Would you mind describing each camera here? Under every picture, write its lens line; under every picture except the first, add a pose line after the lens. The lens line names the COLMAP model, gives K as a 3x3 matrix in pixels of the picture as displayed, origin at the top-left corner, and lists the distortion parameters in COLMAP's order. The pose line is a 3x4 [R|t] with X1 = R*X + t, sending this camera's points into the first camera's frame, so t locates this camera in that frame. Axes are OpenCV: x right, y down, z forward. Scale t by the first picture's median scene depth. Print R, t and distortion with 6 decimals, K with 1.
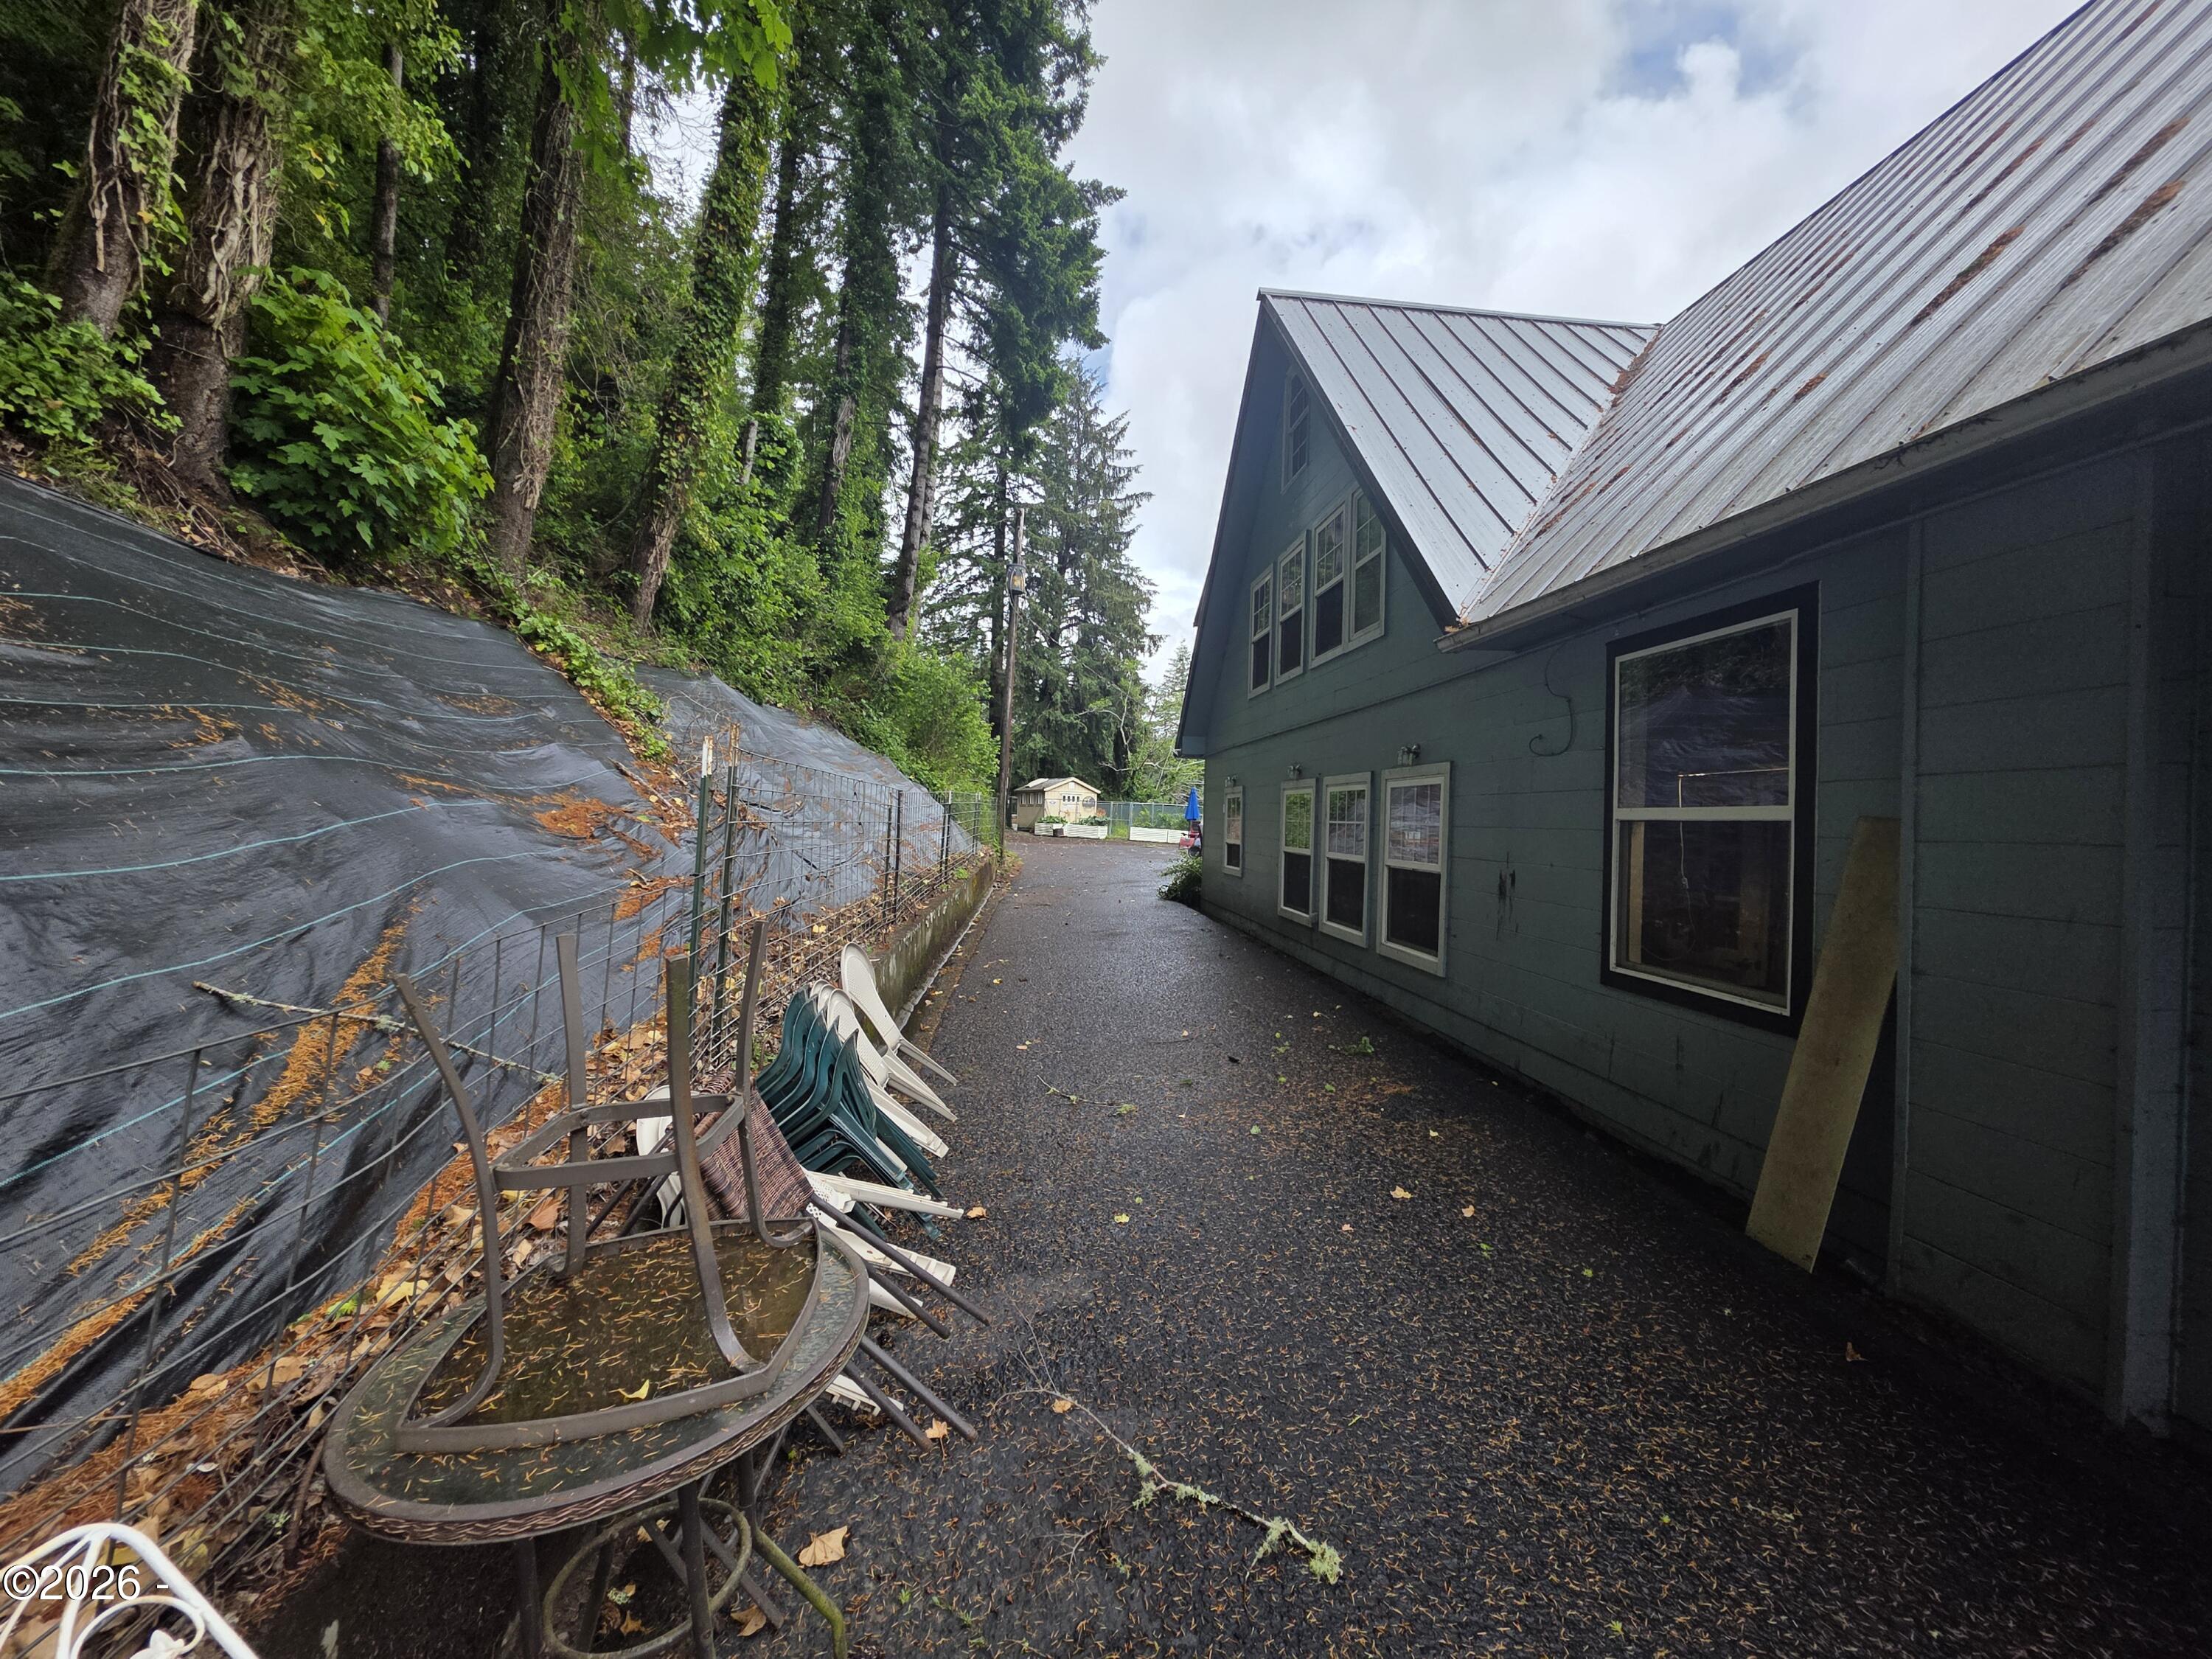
lens RADIAL K [[876.6, 0, 1071.3], [0, 876.6, 810.9], [0, 0, 1]] dist [-0.003507, 0.001439]
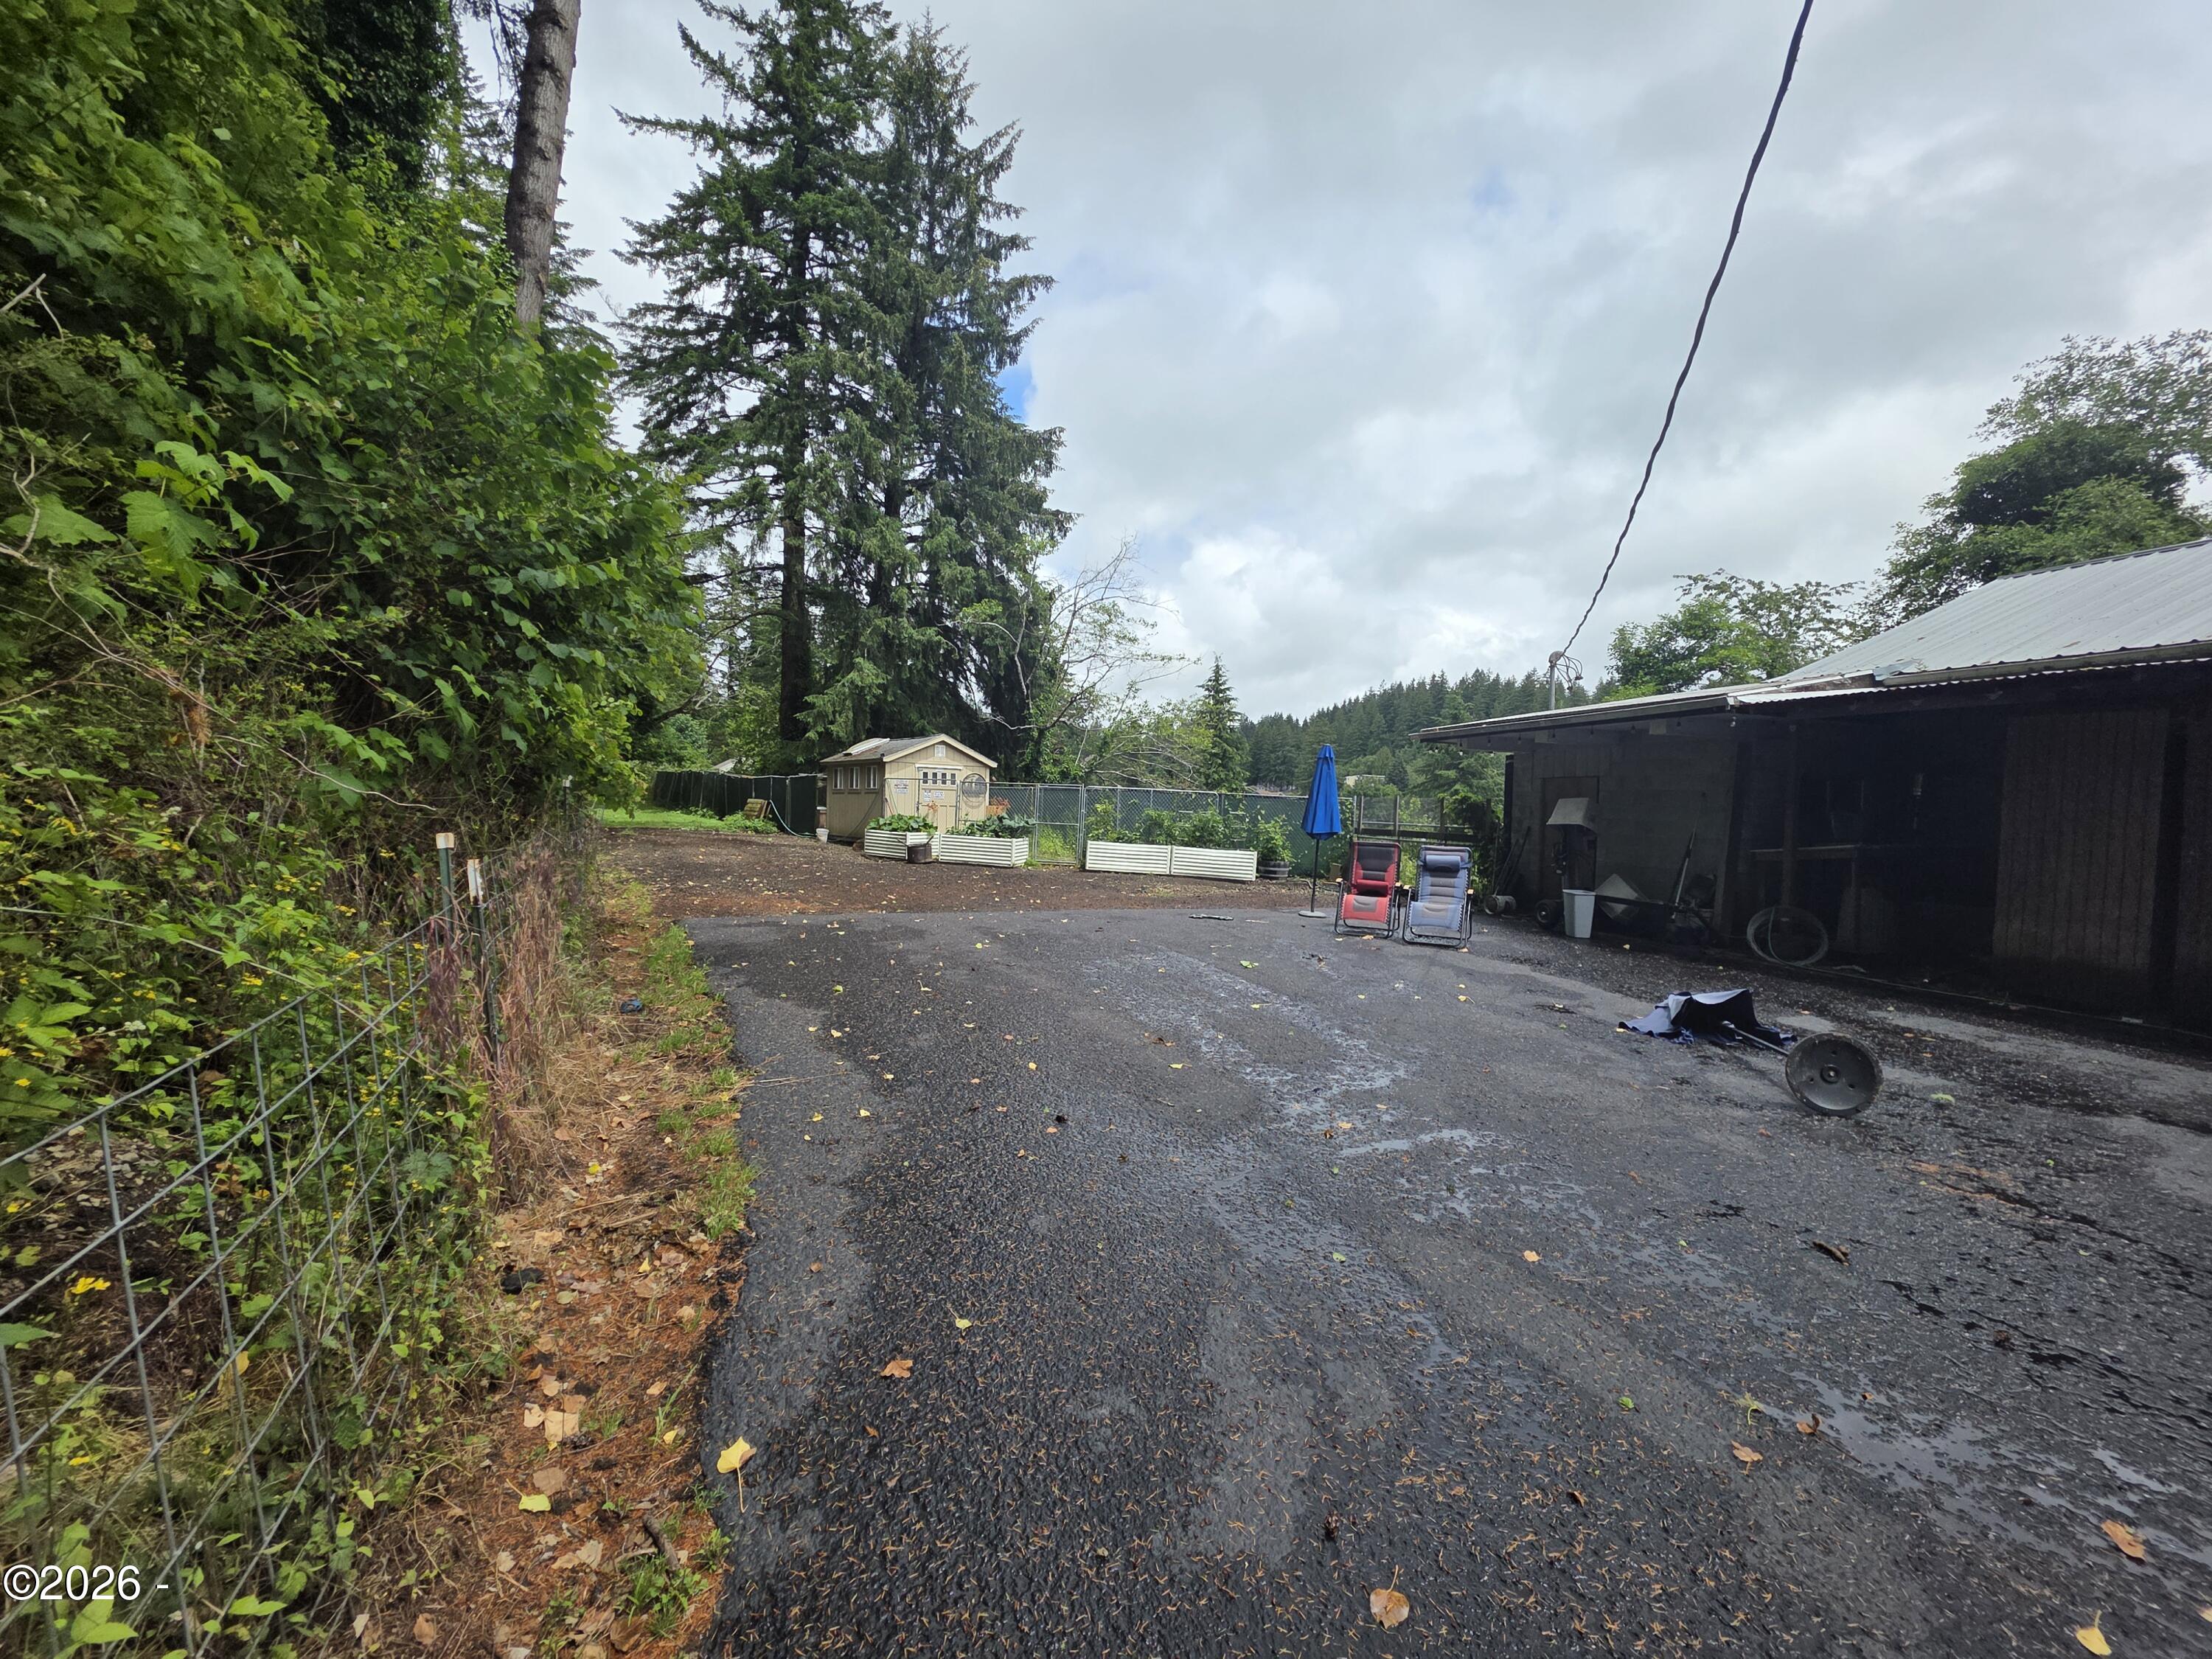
lens RADIAL K [[876.6, 0, 1101.5], [0, 876.6, 819.9], [0, 0, 1]] dist [-0.003507, 0.001439]
pose [[0.972433, -0.011690, 0.232890, -0.024081], [0.004594, 0.999509, 0.030988, -0.005134], [-0.233138, -0.029064, 0.972009, 0.441139]]
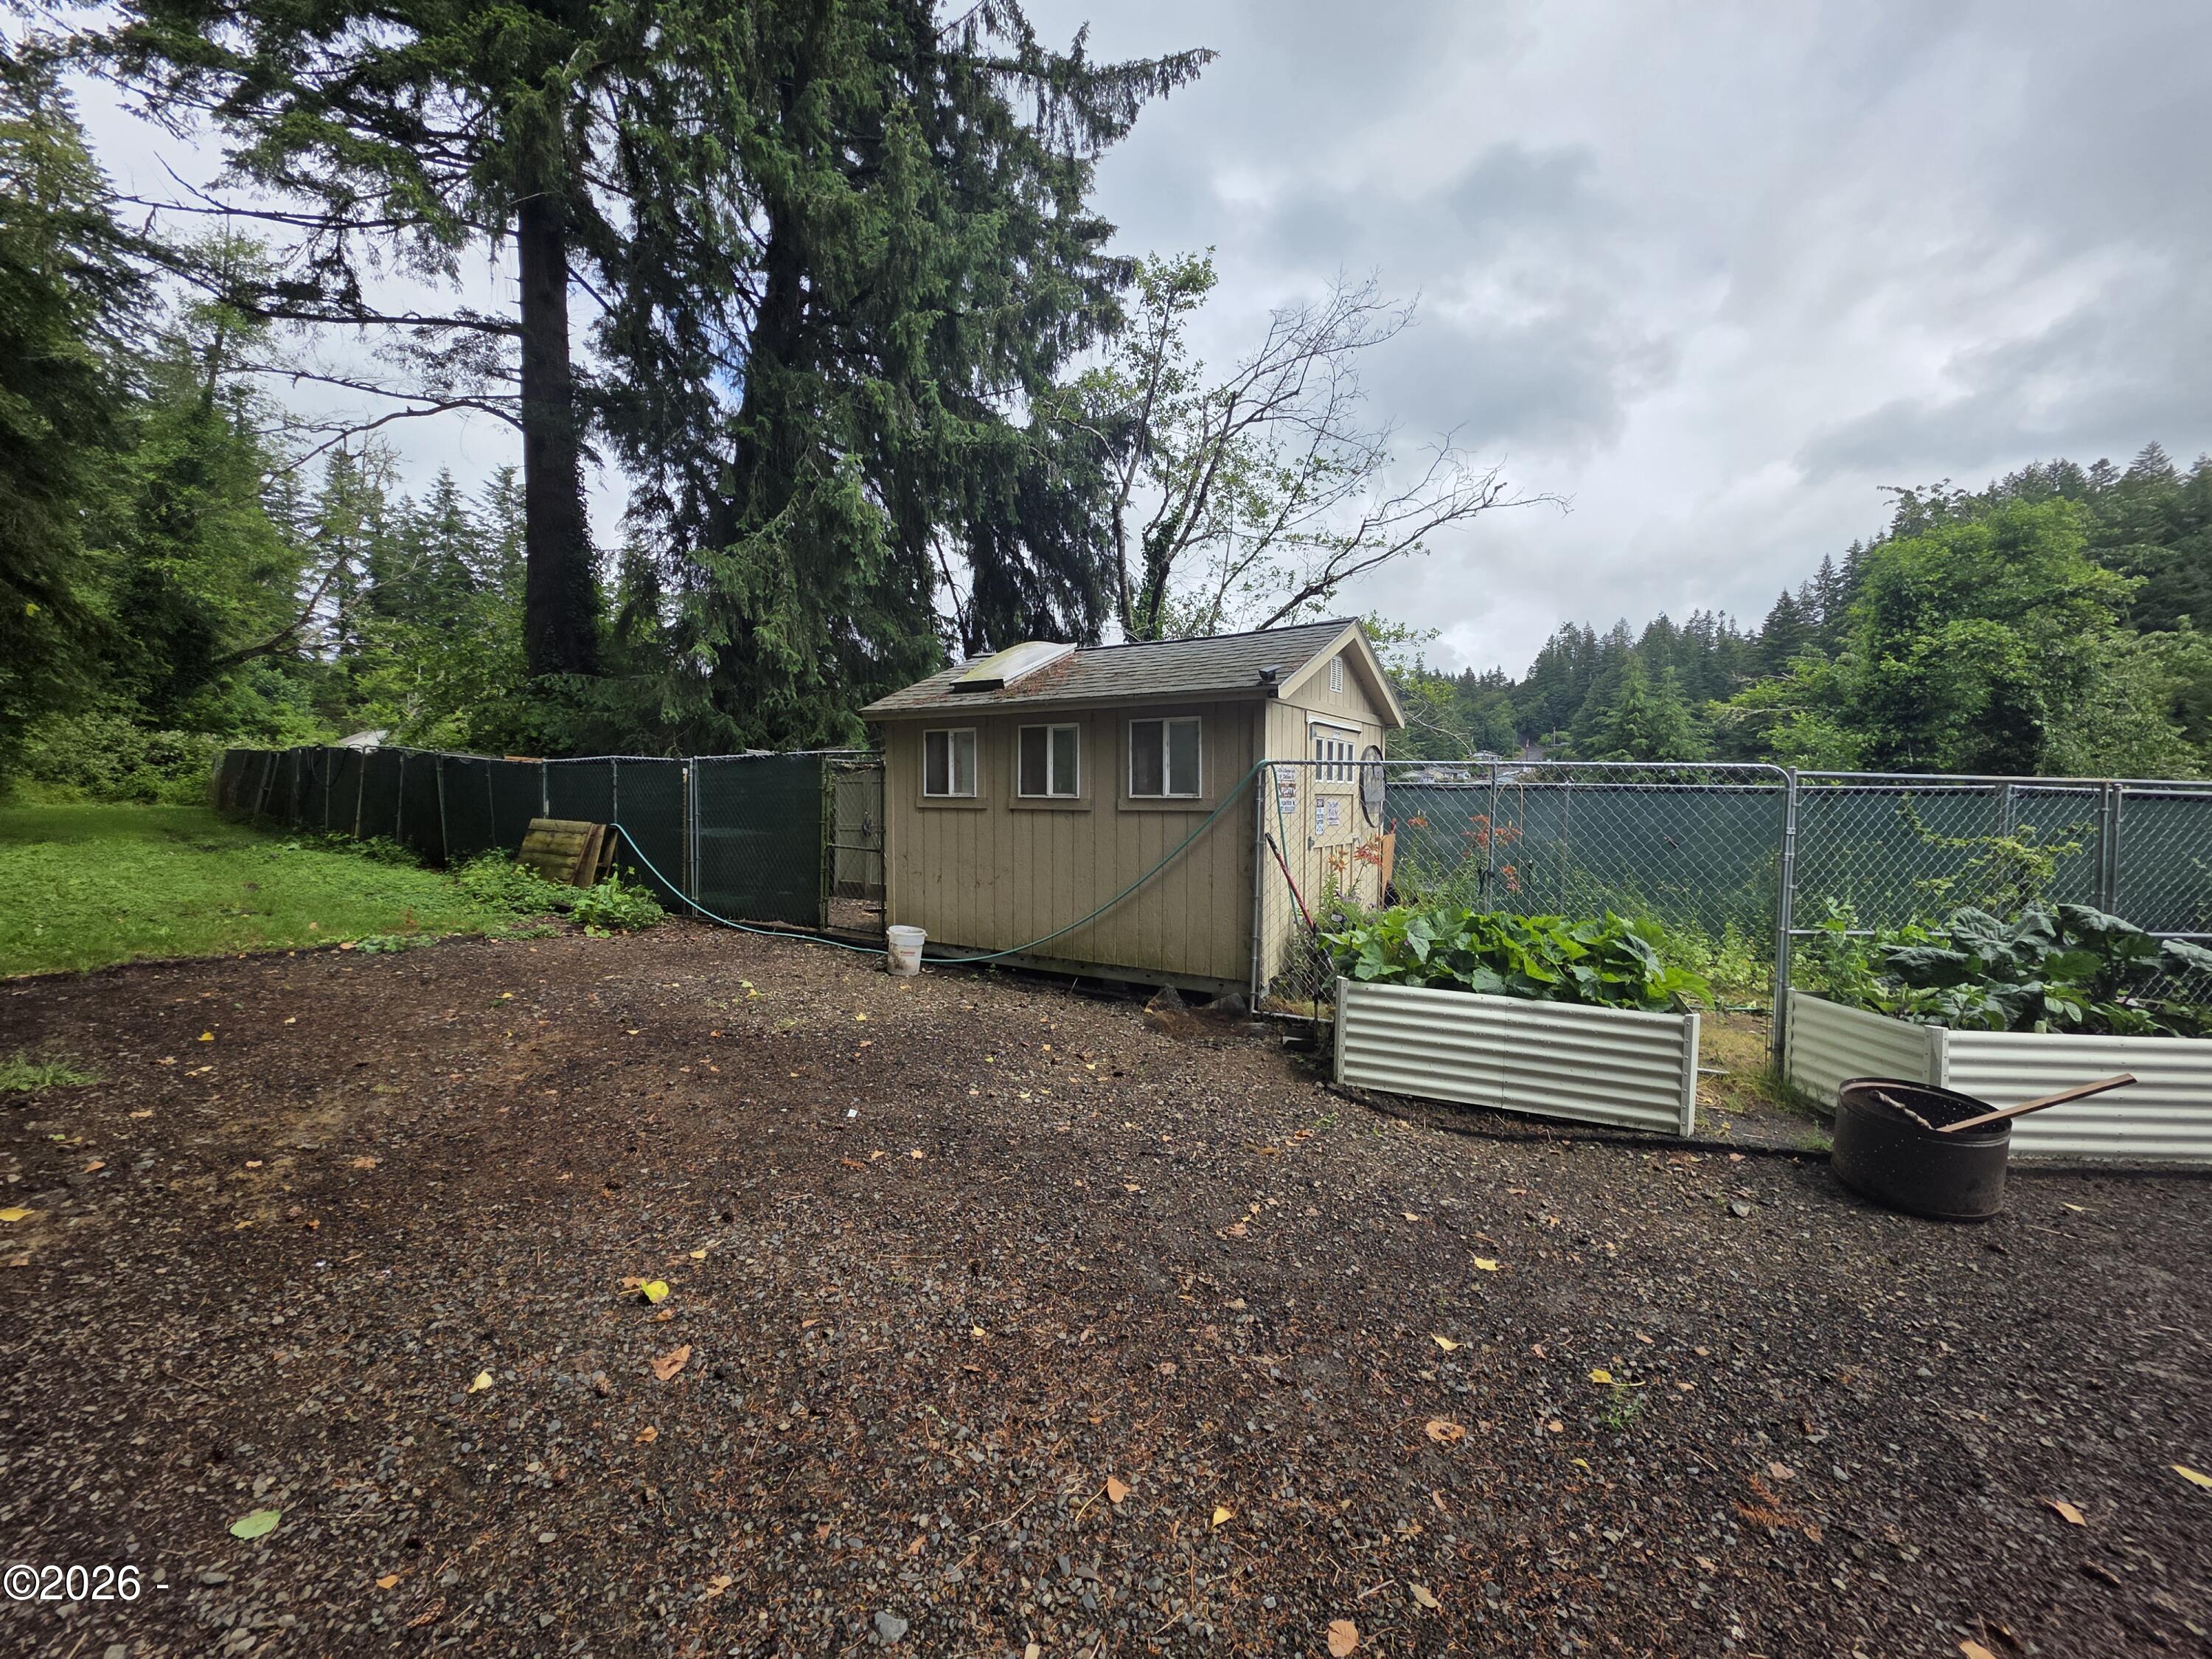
lens RADIAL K [[876.6, 0, 1095.2], [0, 876.6, 834.7], [0, 0, 1]] dist [-0.003507, 0.001439]
pose [[0.854245, -0.043670, 0.518034, -0.122661], [0.009443, 0.997605, 0.068526, -0.012938], [-0.519785, -0.053646, 0.852611, 0.855829]]
